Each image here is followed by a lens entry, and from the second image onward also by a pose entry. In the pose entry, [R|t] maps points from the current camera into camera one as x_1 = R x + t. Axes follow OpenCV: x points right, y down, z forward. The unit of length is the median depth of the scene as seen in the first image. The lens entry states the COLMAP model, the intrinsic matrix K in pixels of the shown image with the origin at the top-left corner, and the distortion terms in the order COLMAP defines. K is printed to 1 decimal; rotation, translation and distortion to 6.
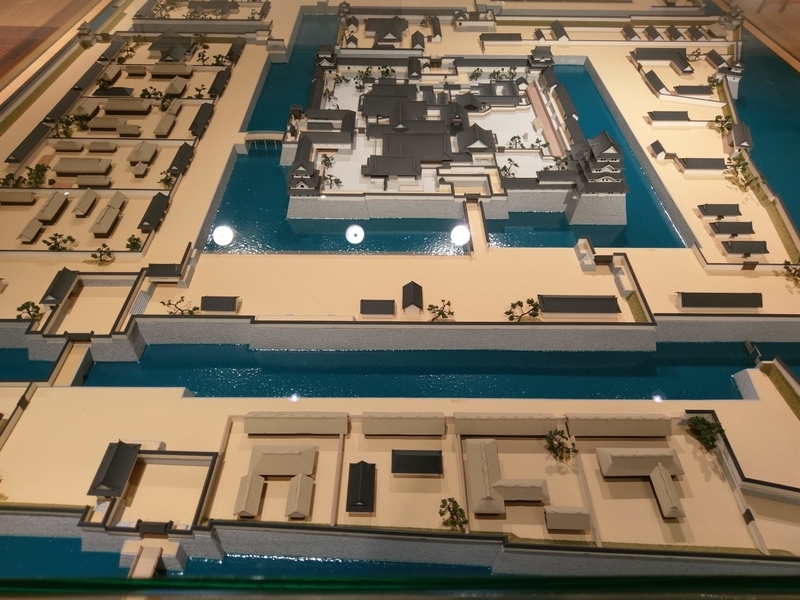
lens RADIAL K [[592.6, 0, 400.0], [0, 592.6, 300.0], [0, 0, 1]] dist [0.007580, 0.000651]
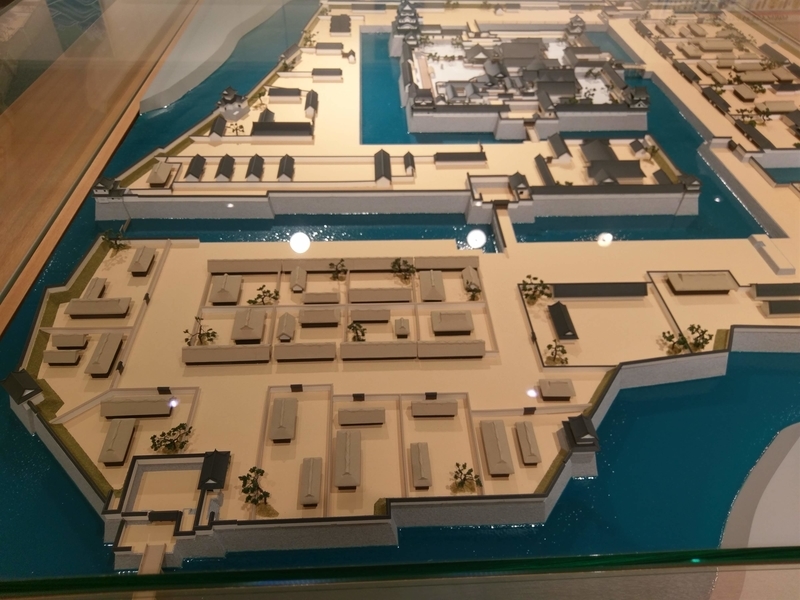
lens RADIAL K [[592.6, 0, 400.0], [0, 592.6, 300.0], [0, 0, 1]] dist [0.007580, 0.000651]
pose [[-0.998426, 0.007311, -0.055605, 0.369404], [-0.054884, 0.076564, 0.995553, -1.510785], [0.011536, 0.997038, -0.076042, 1.561344]]
